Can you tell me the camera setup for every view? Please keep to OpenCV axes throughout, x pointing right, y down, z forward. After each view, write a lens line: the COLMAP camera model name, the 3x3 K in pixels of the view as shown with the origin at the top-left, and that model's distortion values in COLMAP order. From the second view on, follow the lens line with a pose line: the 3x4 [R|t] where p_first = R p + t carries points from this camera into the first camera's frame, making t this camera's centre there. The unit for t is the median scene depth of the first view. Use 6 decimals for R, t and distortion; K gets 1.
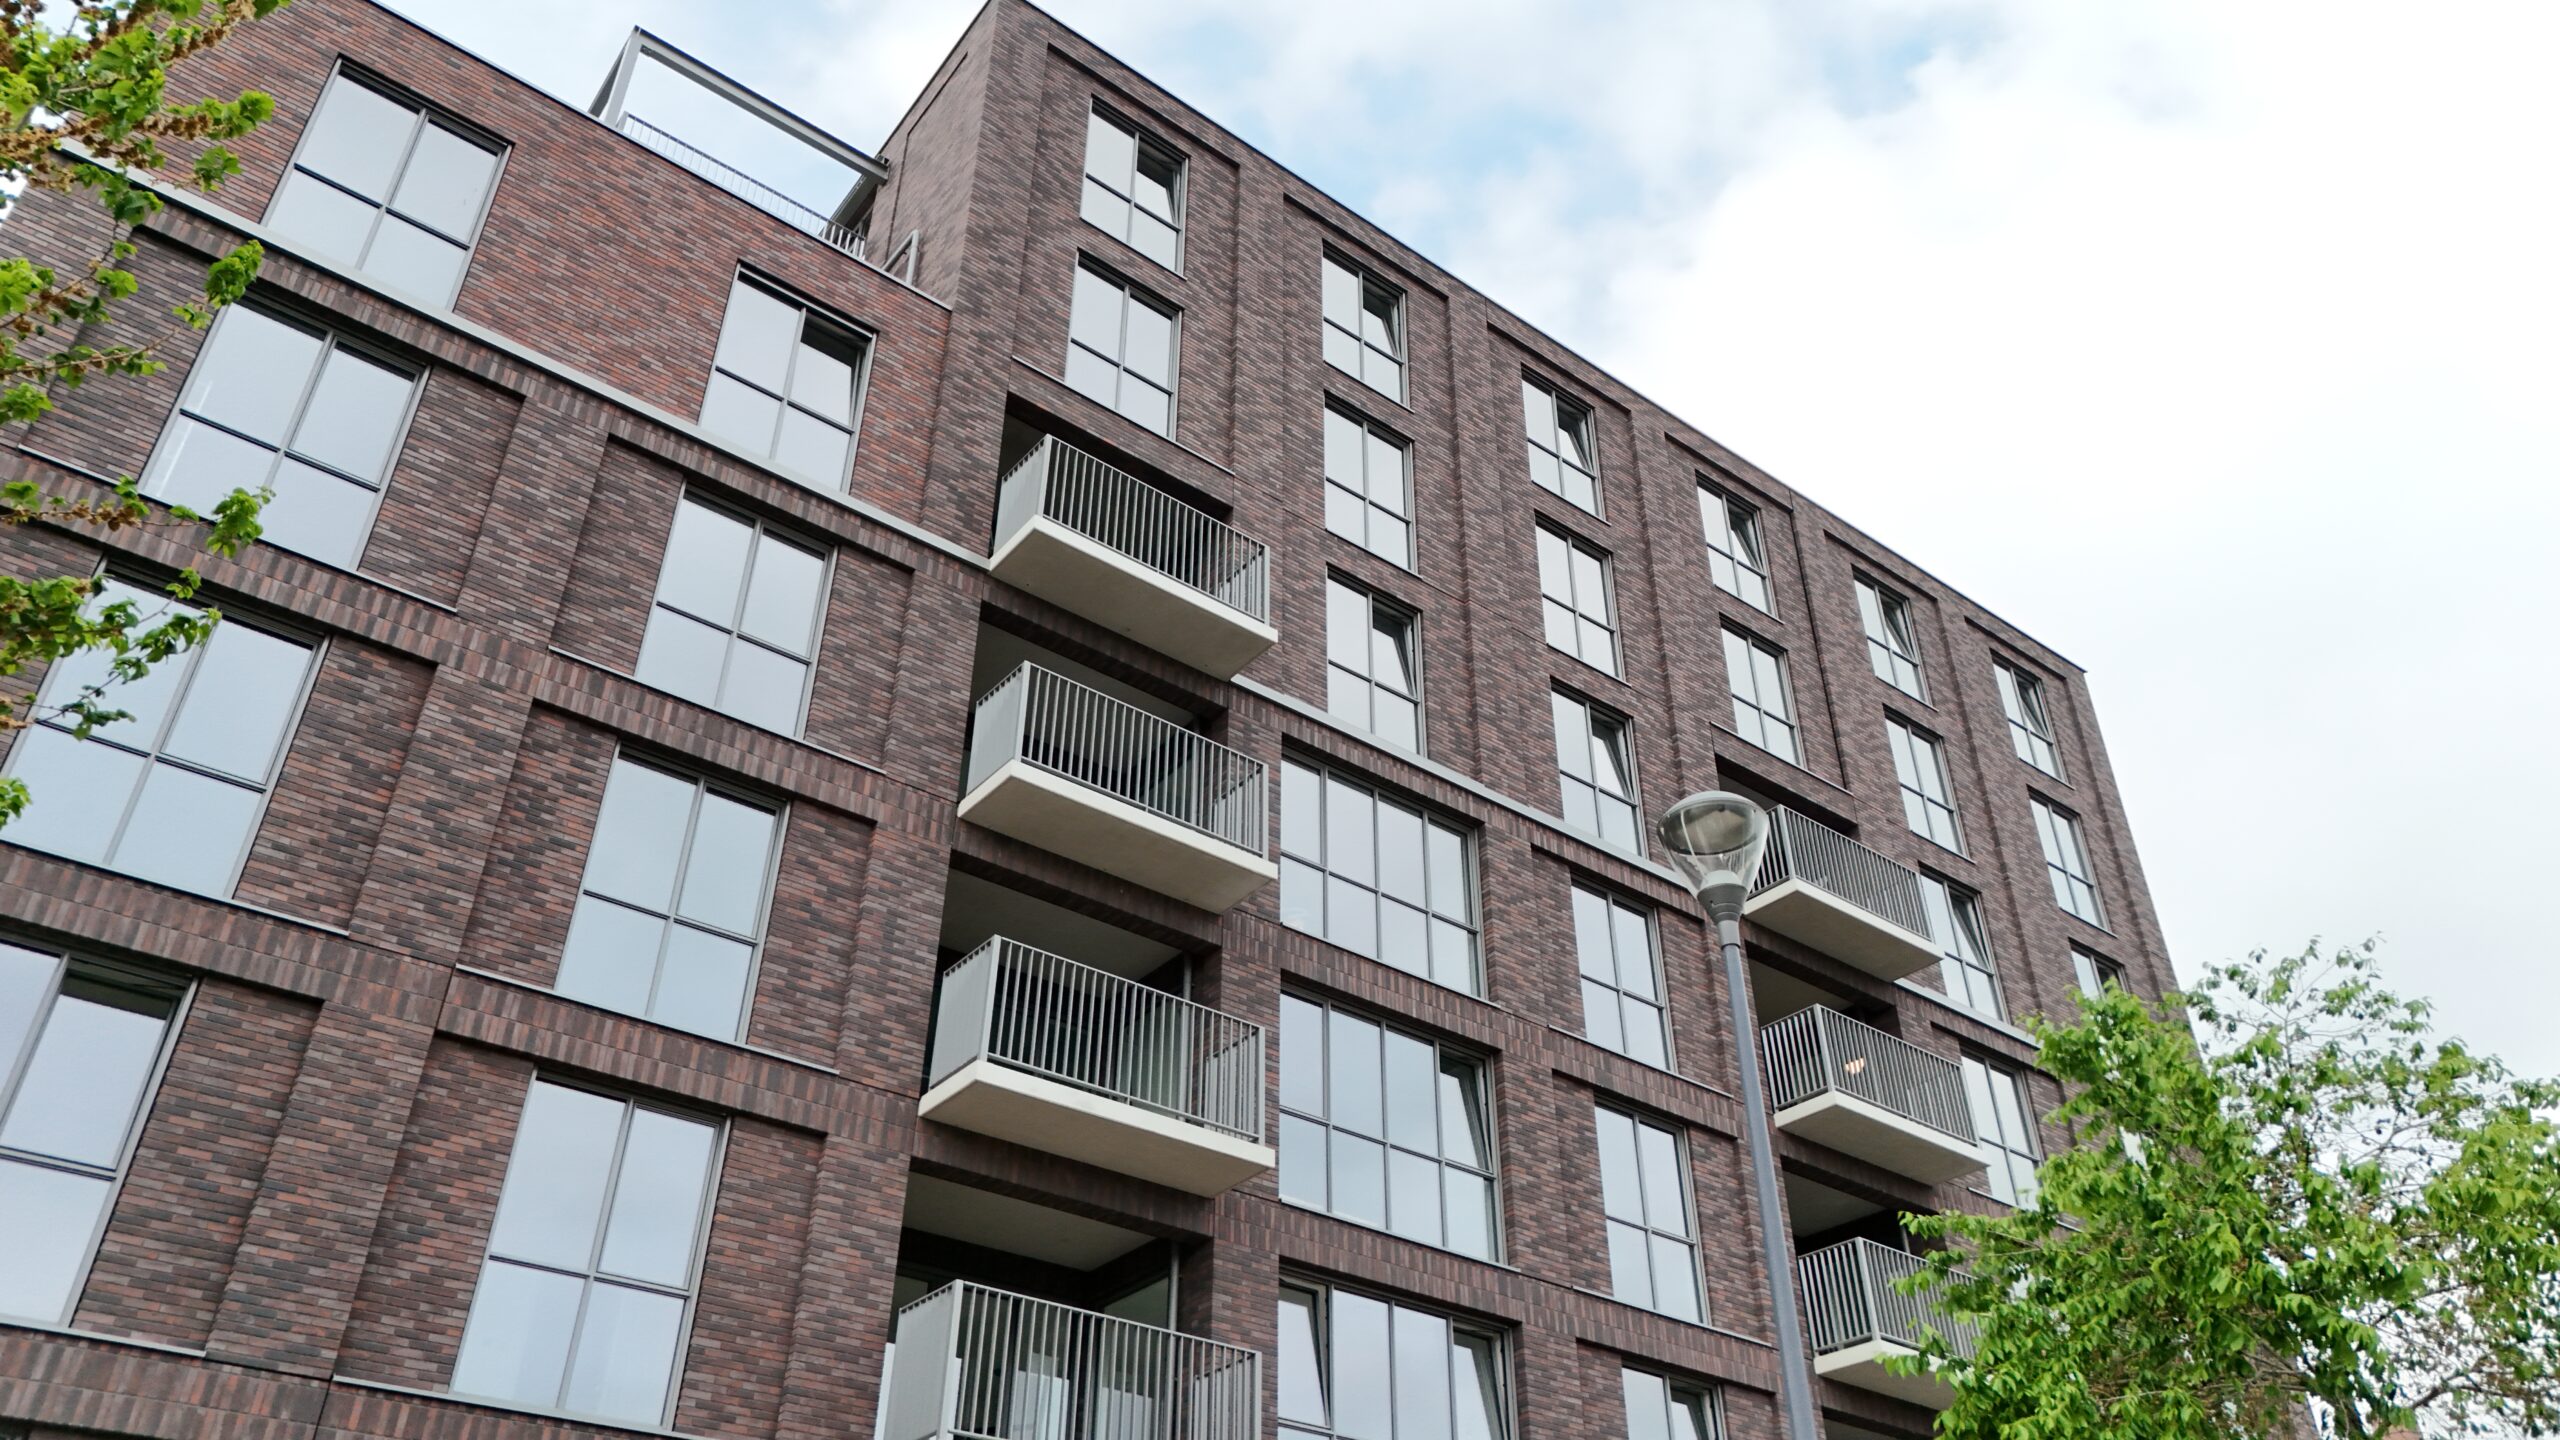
lens RADIAL K [[1874.9, 0, 1272.1], [0, 1874.9, 728.0], [0, 0, 1]] dist [0.156086, -0.322175]
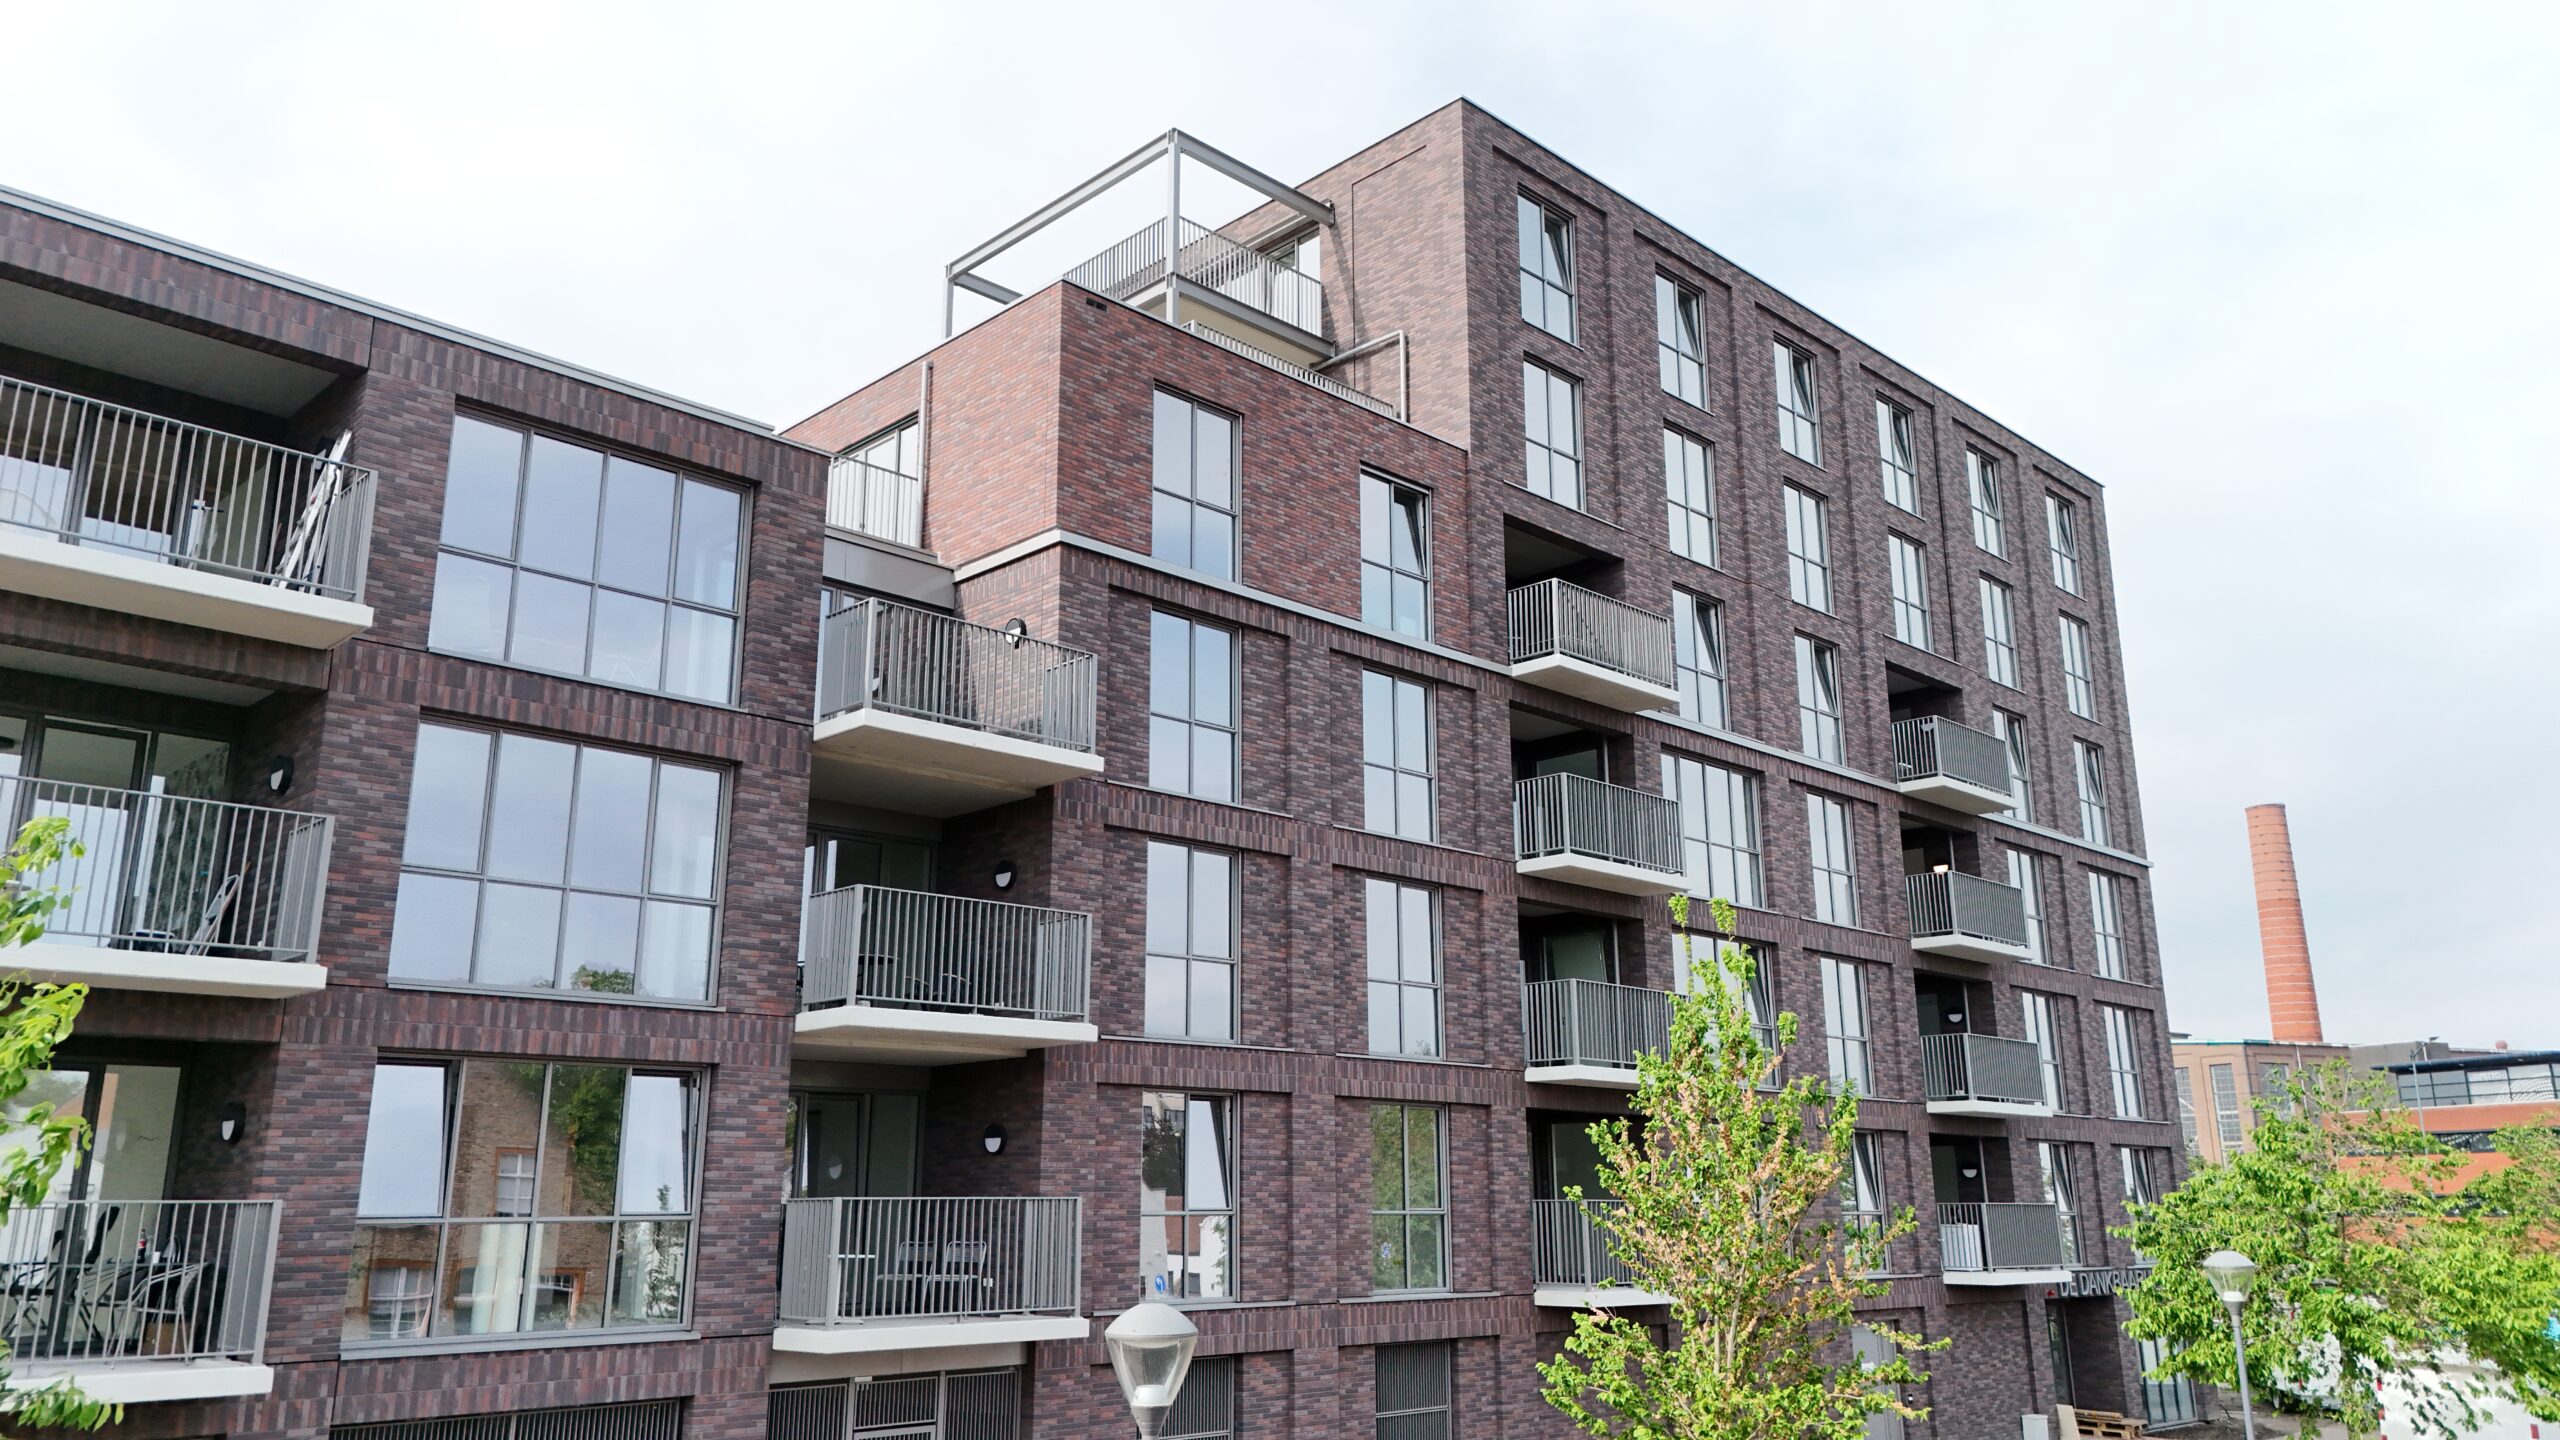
lens RADIAL K [[1874.9, 0, 1272.1], [0, 1874.9, 728.0], [0, 0, 1]] dist [0.156086, -0.322175]
pose [[0.992977, 0.019430, 0.116700, -0.403808], [-0.059469, 0.934718, 0.350379, -0.436506], [-0.102274, -0.354859, 0.929309, -0.277377]]
